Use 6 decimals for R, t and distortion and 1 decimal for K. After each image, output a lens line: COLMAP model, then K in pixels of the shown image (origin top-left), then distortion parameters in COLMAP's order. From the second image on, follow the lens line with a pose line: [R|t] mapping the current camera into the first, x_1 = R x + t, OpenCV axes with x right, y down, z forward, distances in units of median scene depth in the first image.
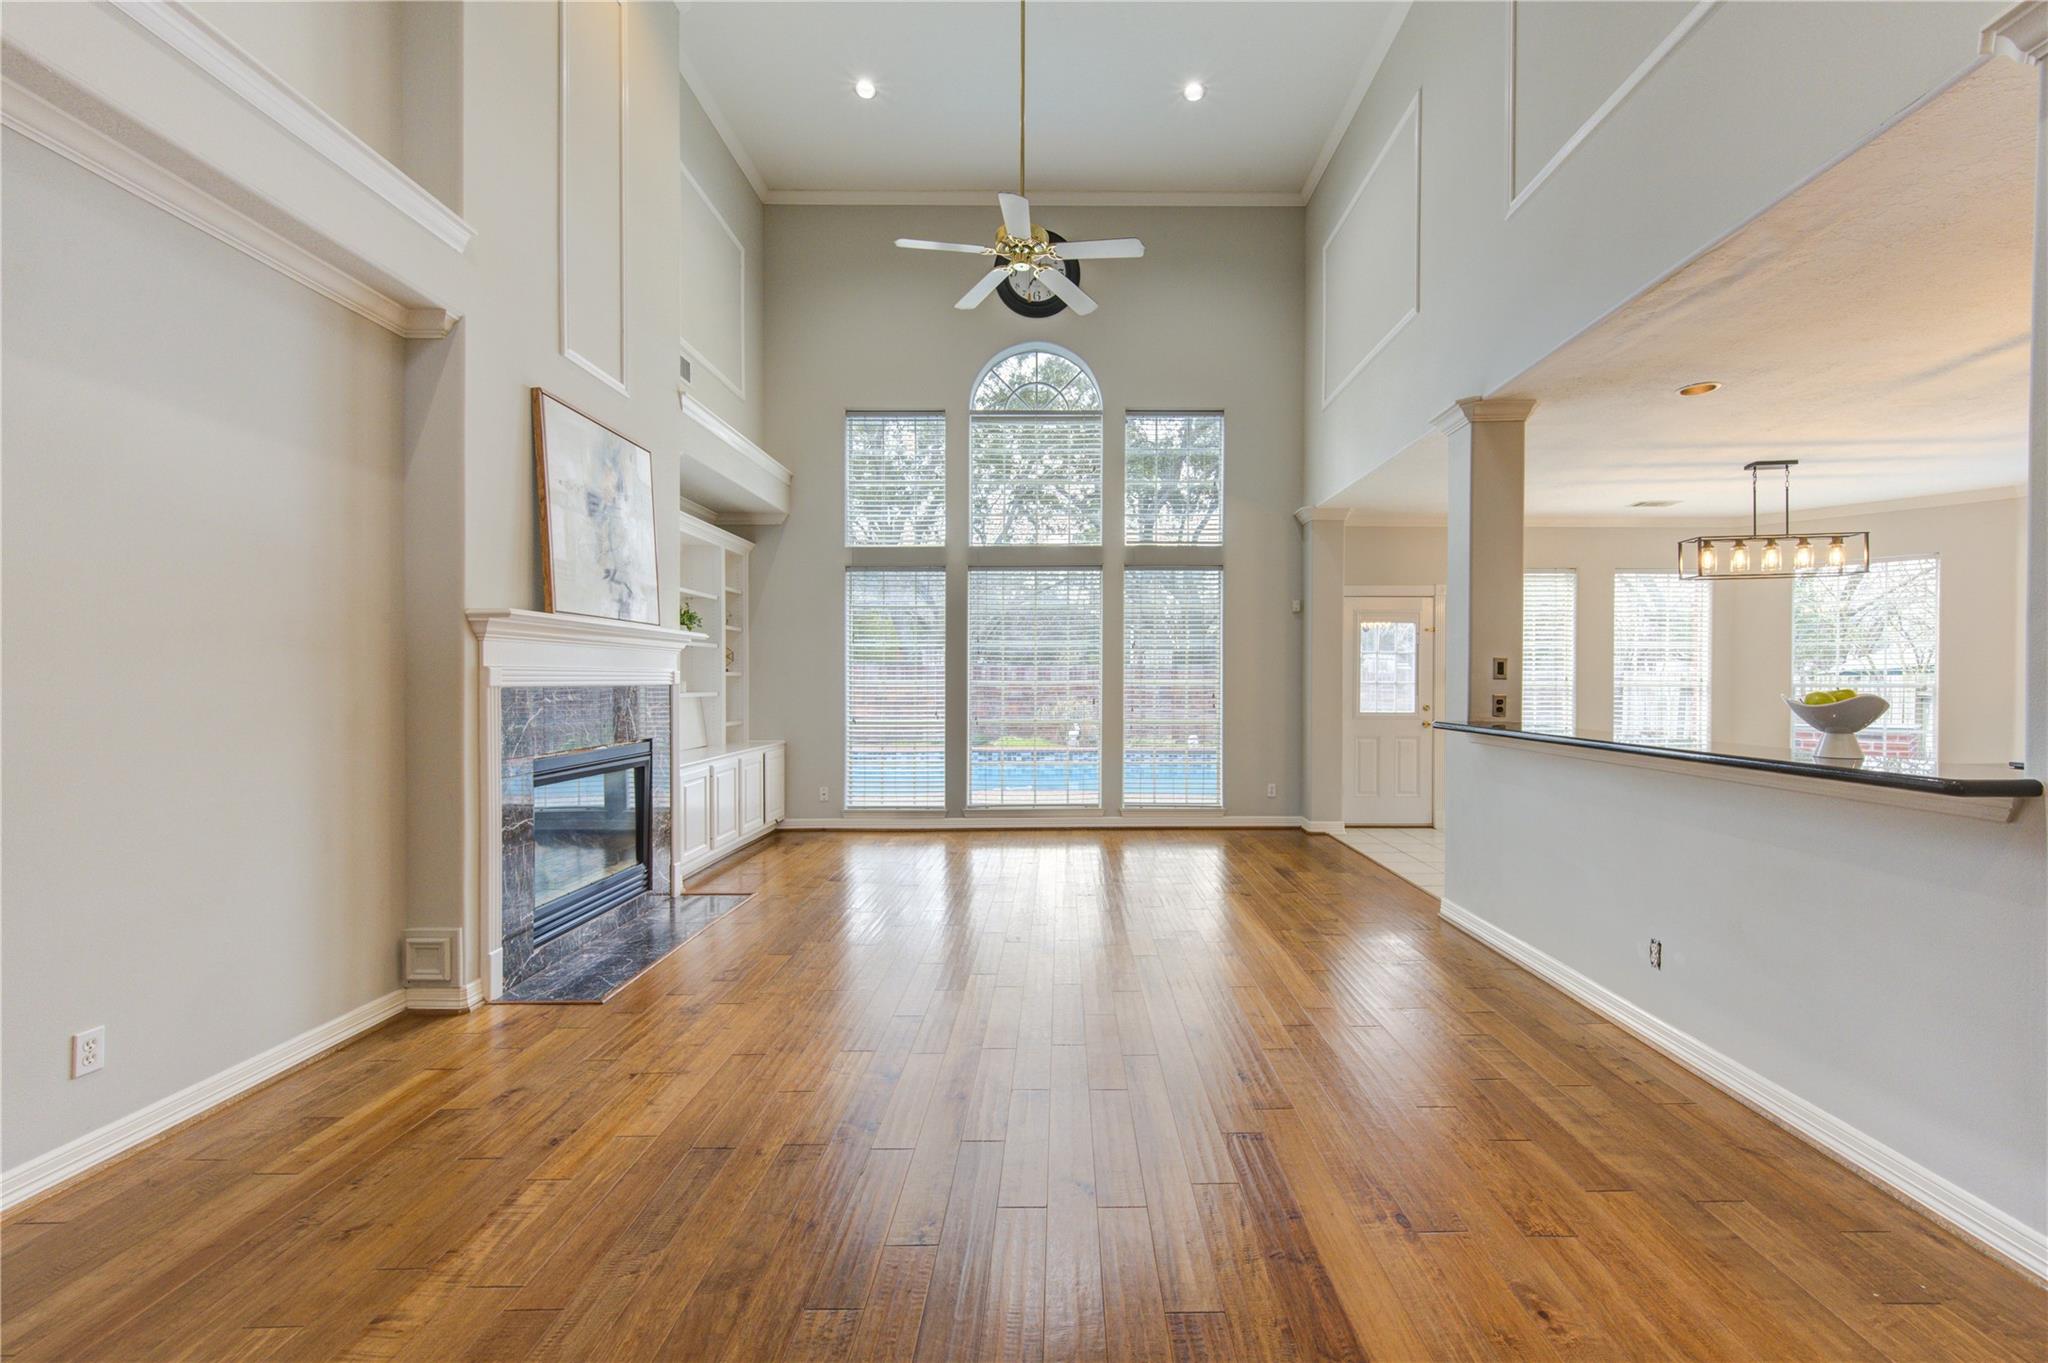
lens RADIAL K [[851.3, 0, 1077.2], [0, 851.3, 685.9], [0, 0, 1]] dist [0.000236, 0.000009]
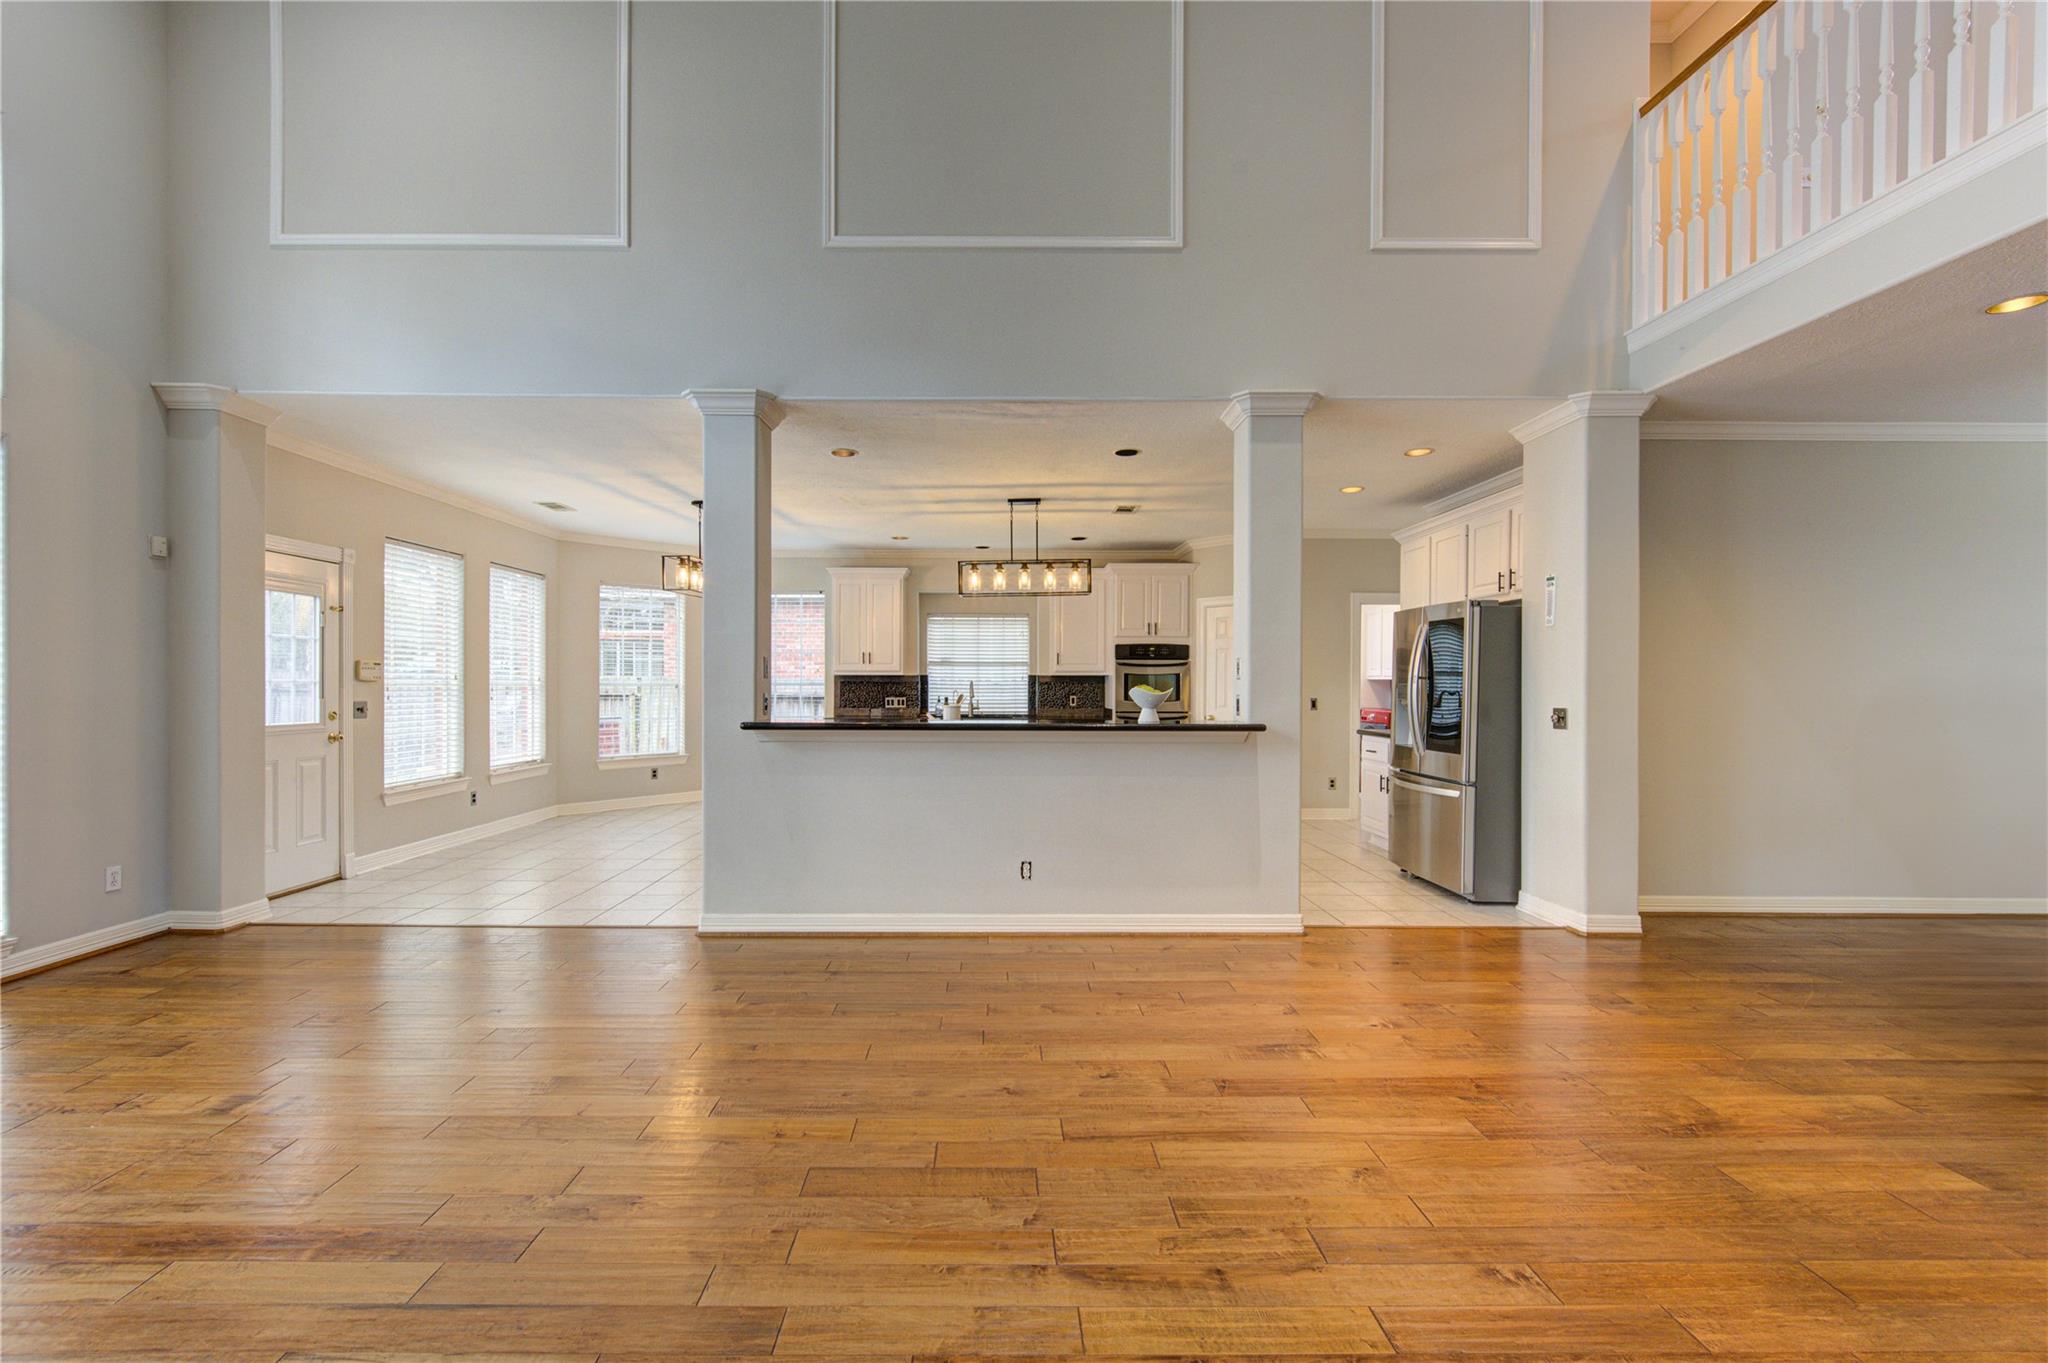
lens RADIAL K [[831.9, 0, 1000.8], [0, 831.9, 680.4], [0, 0, 1]] dist [-0.000671, -0.000008]
pose [[0.015456, 0.004823, 0.999869, -0.389785], [0.003027, 0.999984, -0.004870, 0.001621], [-0.999876, 0.003102, 0.015441, 0.553786]]
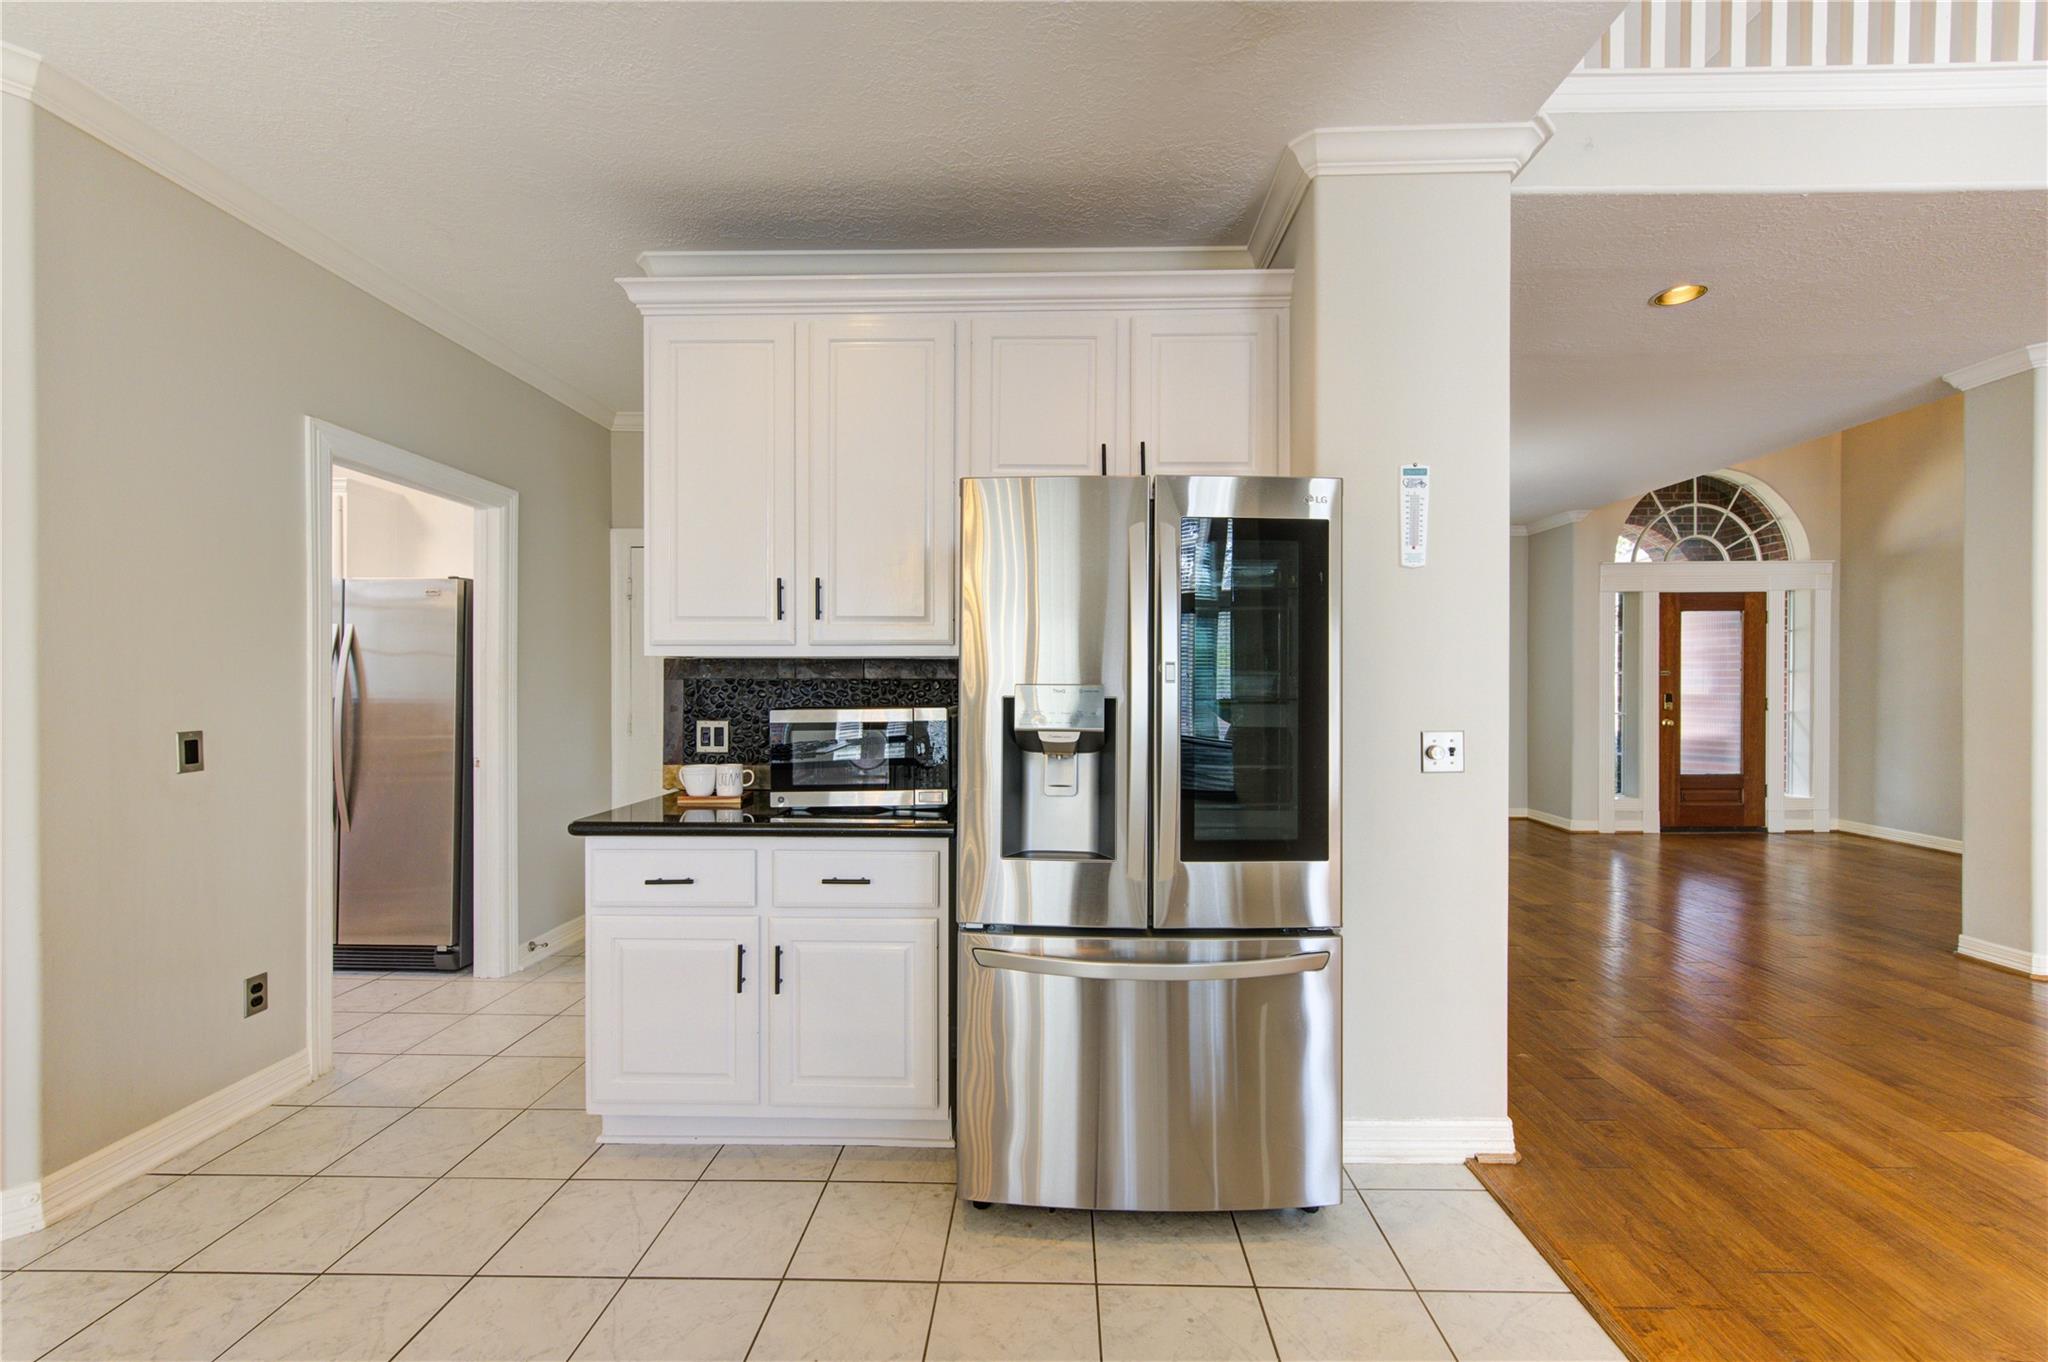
lens RADIAL K [[798.7, 0, 1032.5], [0, 798.7, 682.7], [0, 0, 1]] dist [0.002725, -0.000073]
pose [[-0.998973, 0.001600, 0.045279, 0.596876], [0.001952, 0.999968, 0.007723, -0.000829], [-0.045265, 0.007803, -0.998945, 0.428055]]
